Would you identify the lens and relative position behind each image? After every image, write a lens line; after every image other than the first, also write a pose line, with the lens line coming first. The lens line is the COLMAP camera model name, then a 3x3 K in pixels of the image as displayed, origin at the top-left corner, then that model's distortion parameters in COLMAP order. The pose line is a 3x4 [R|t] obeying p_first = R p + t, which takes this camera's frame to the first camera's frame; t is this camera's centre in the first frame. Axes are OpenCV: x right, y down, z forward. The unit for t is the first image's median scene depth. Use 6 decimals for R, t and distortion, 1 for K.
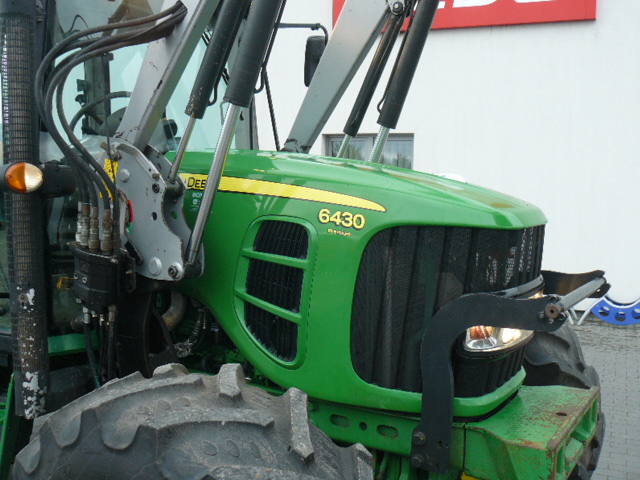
lens RADIAL K [[700.0, 0, 299.0], [0, 700.0, 228.9], [0, 0, 1]] dist [-0.131150, 0.000000]
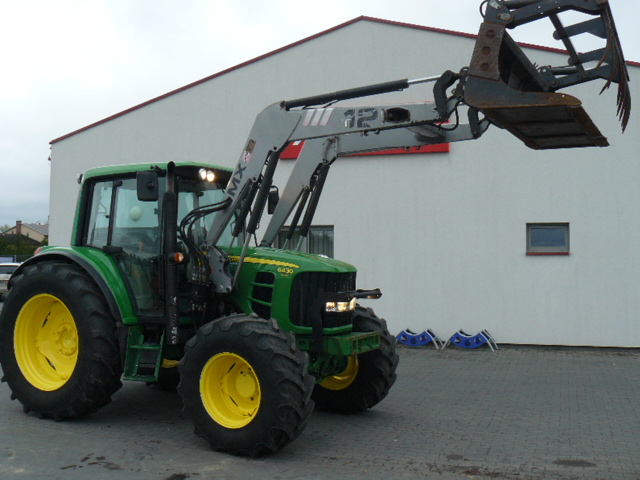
lens RADIAL K [[700.0, 0, 314.3], [0, 700.0, 241.6], [0, 0, 1]] dist [-0.131150, 0.000000]
pose [[0.994873, -0.005538, 0.100982, -0.113886], [0.014672, 0.995840, -0.089927, 0.128624], [-0.100064, 0.090947, 0.990816, -1.931484]]
